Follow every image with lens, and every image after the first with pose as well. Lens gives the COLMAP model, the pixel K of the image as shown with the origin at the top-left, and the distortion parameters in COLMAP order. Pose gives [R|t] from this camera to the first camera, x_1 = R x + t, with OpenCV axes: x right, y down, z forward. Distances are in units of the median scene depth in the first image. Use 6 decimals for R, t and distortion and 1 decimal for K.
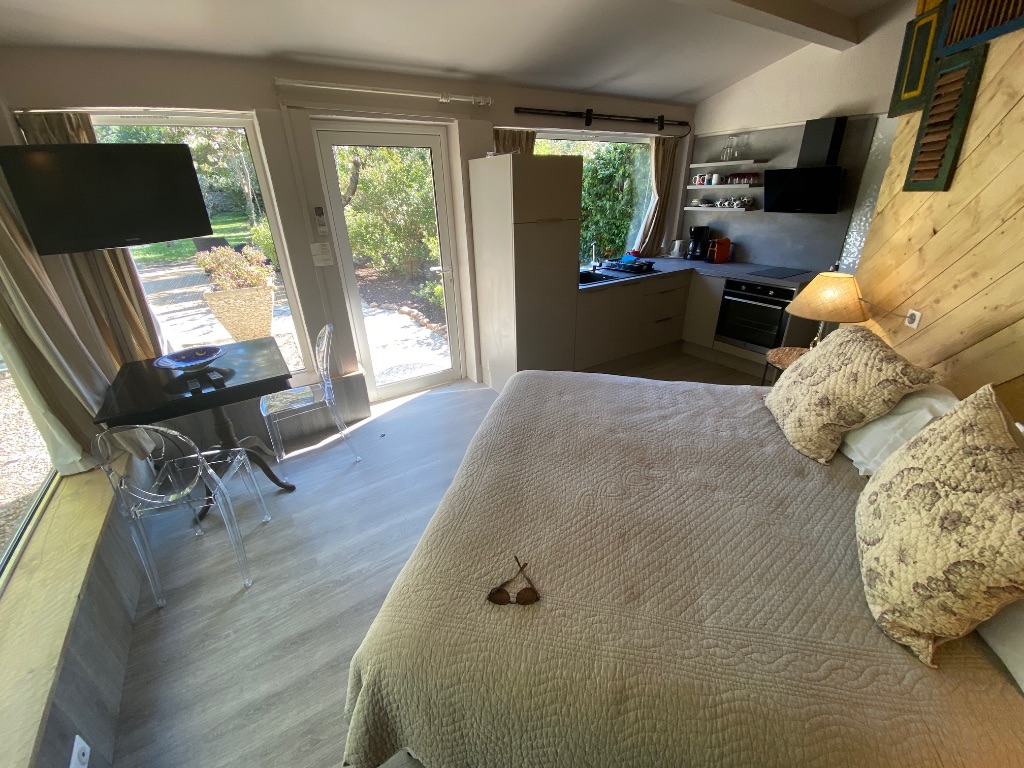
lens RADIAL K [[414.3, 0, 509.1], [0, 414.3, 391.3], [0, 0, 1]] dist [-0.034081, -0.001833]
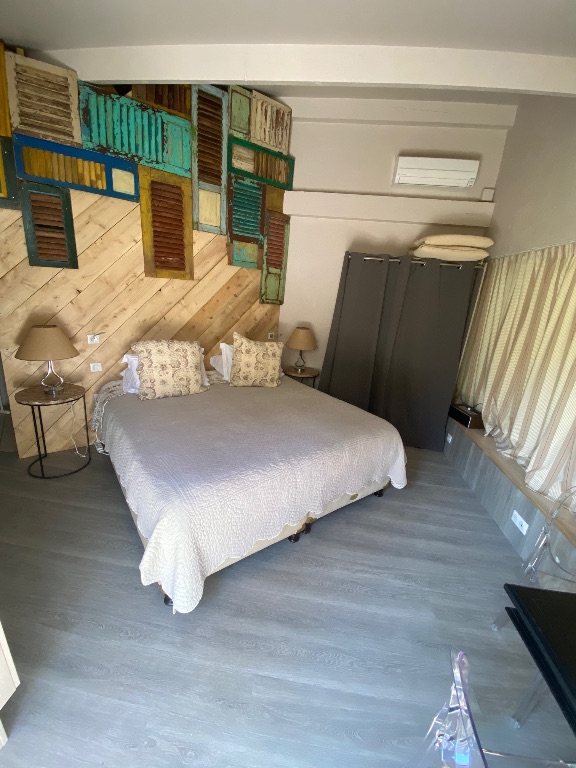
lens RADIAL K [[310.7, 0, 286.9], [0, 310.7, 390.8], [0, 0, 1]] dist [-0.034081, -0.001833]
pose [[-0.769114, -0.221151, 0.599629, -0.335389], [0.218745, 0.790469, 0.572109, -0.374827], [-0.600511, 0.571184, -0.559585, 0.870132]]
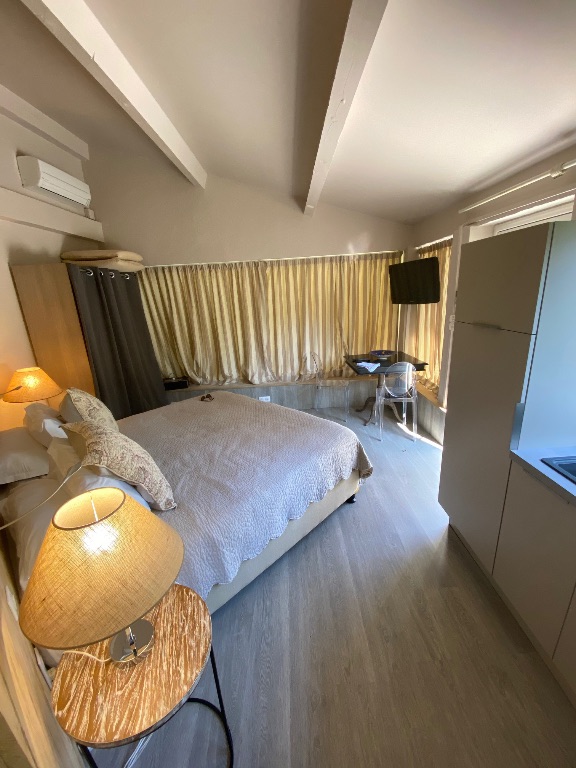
lens RADIAL K [[310.7, 0, 286.8], [0, 310.7, 387.5], [0, 0, 1]] dist [-0.034081, -0.001833]
pose [[-0.529382, 0.298380, -0.794181, 0.657041], [-0.300867, 0.809240, 0.504589, -0.448569], [0.793242, 0.506064, -0.338624, 0.879320]]
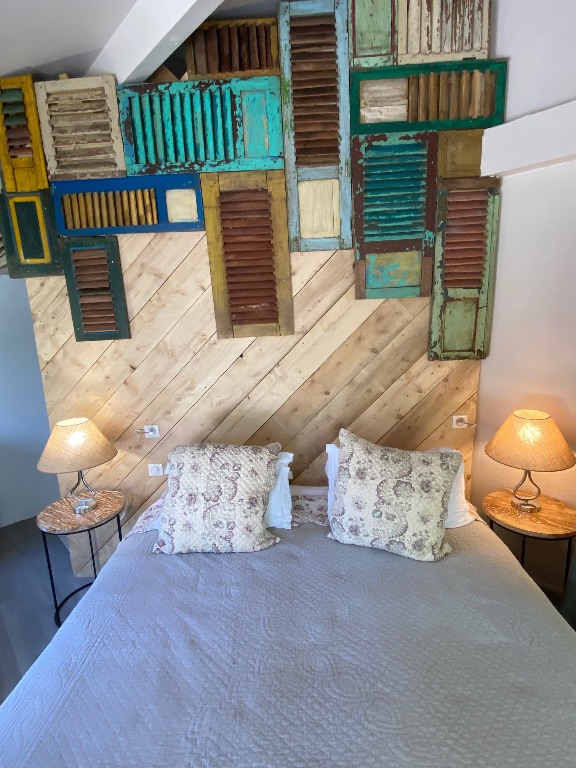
lens RADIAL K [[370.9, 0, 286.2], [0, 370.9, 388.9], [0, 0, 1]] dist [0.005943, -0.009317]
pose [[-0.208922, -0.142825, 0.967446, -0.127912], [0.459804, 0.858761, 0.226075, -0.232346], [-0.863095, 0.492067, -0.113743, 0.440417]]
